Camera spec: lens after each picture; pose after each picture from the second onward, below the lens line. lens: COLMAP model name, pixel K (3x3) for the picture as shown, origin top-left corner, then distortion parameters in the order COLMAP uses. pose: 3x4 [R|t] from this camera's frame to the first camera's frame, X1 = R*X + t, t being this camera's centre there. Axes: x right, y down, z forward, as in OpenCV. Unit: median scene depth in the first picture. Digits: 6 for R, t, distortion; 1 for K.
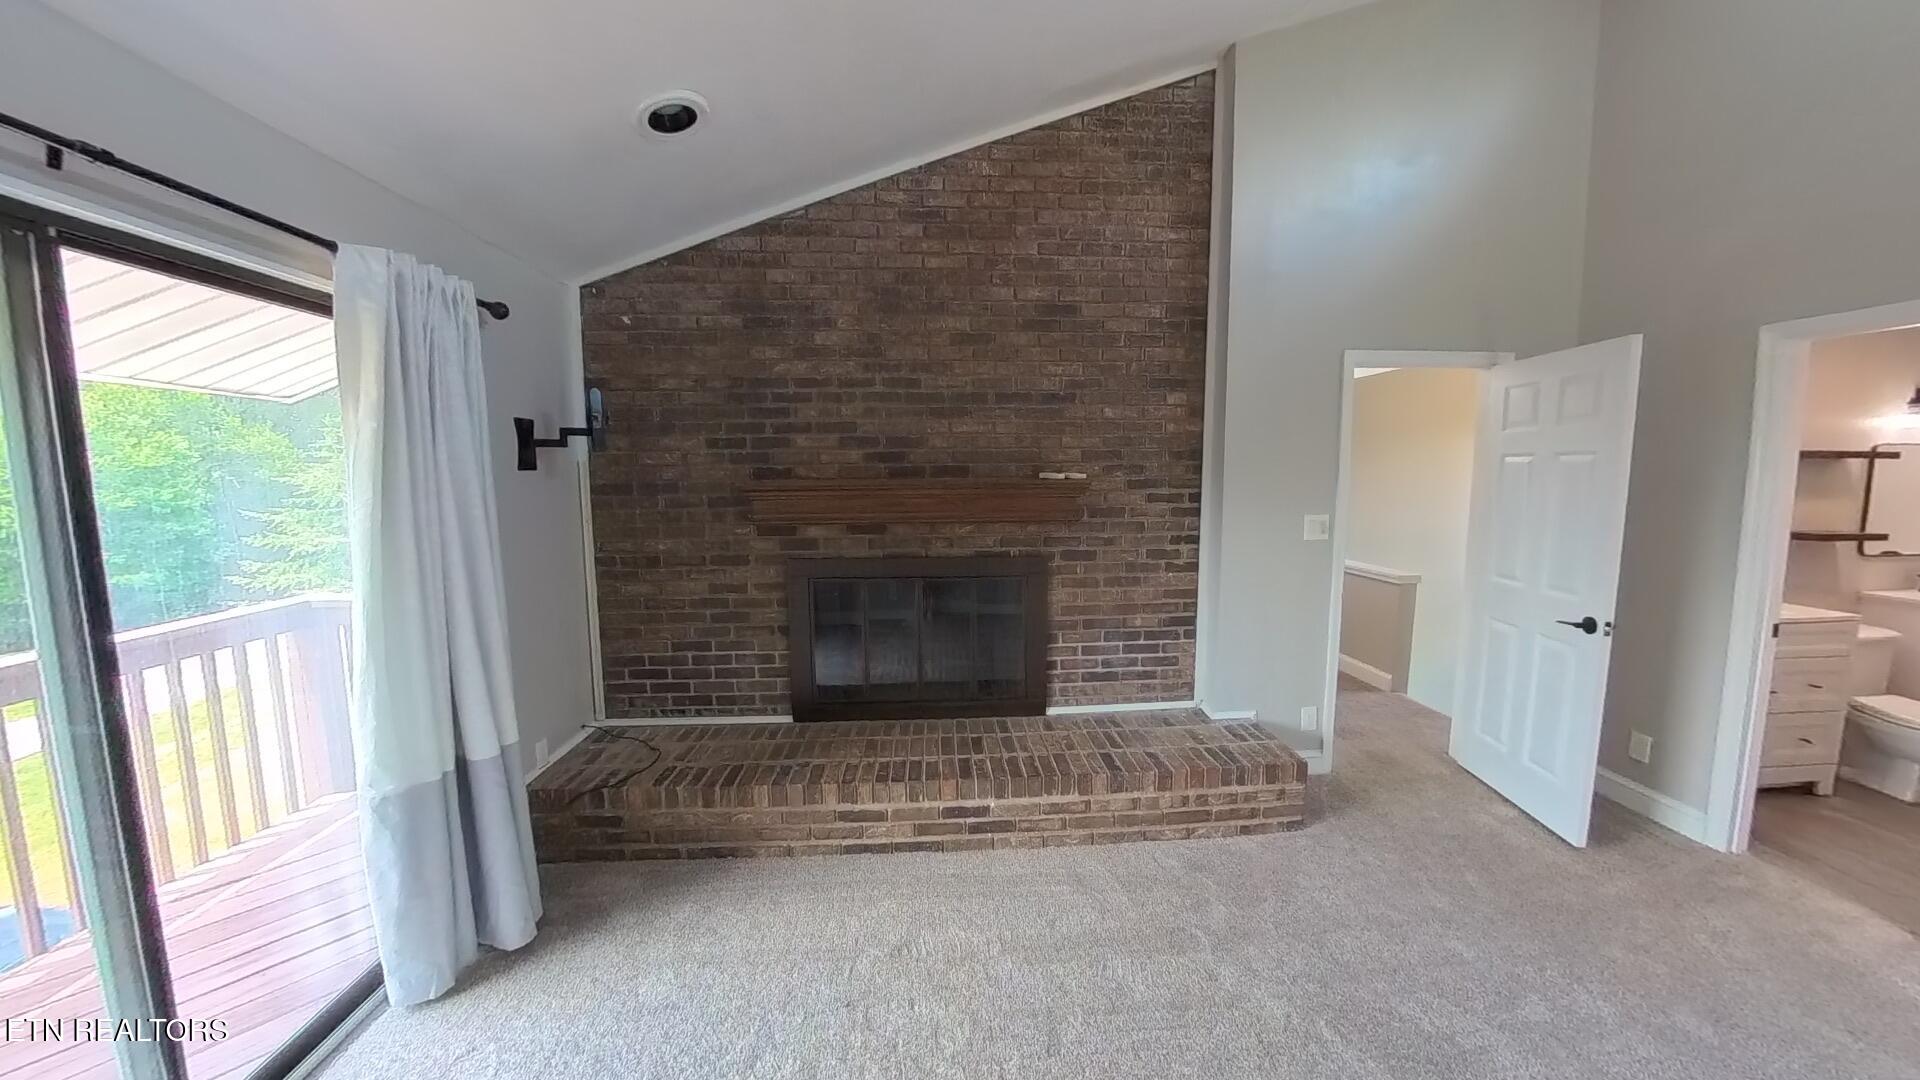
lens RADIAL K [[628.9, 0, 960.0], [0, 628.9, 540.0], [0, 0, 1]] dist [-0.040630, 0.011841]
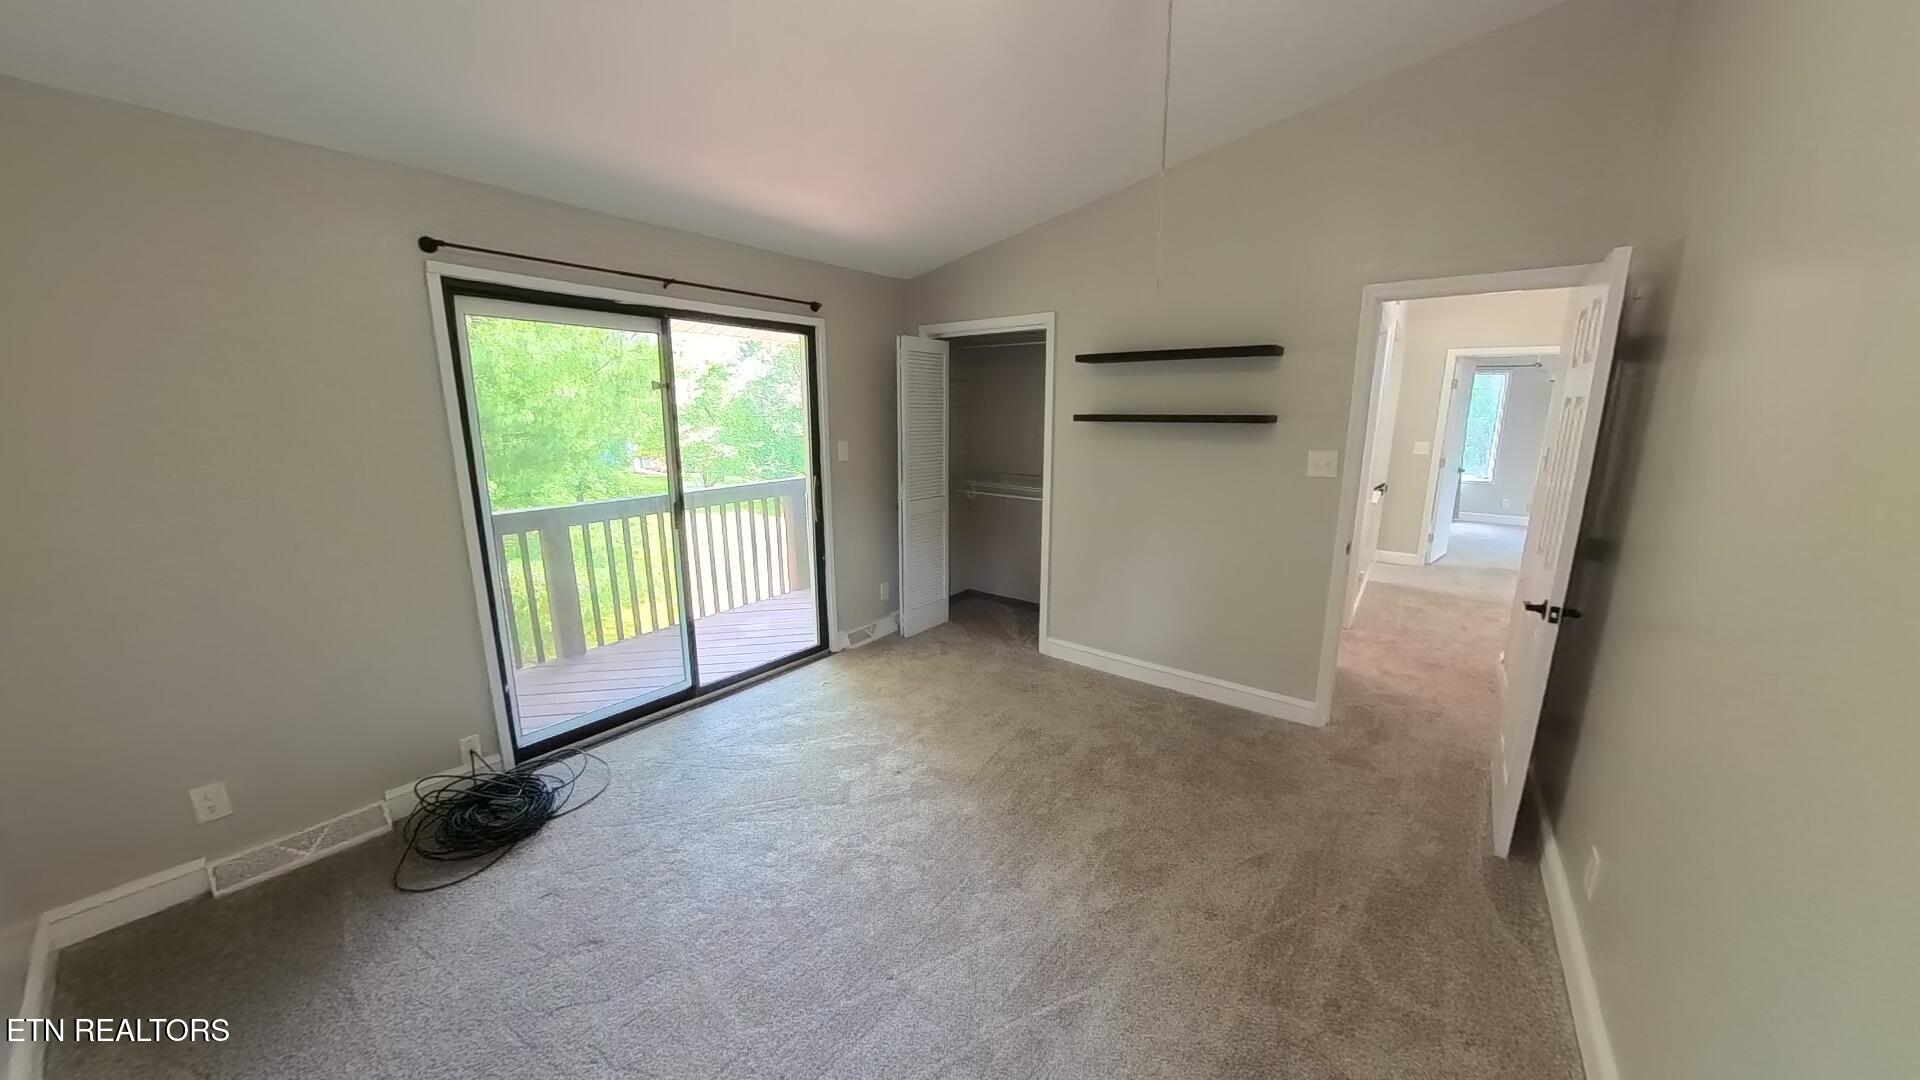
lens RADIAL K [[628.9, 0, 960.0], [0, 628.9, 540.0], [0, 0, 1]] dist [-0.040630, 0.011841]
pose [[0.763811, 0.134716, -0.631225, 0.934194], [-0.101131, 0.990875, 0.089099, 0.051637], [0.637468, -0.004219, 0.770465, -0.152317]]
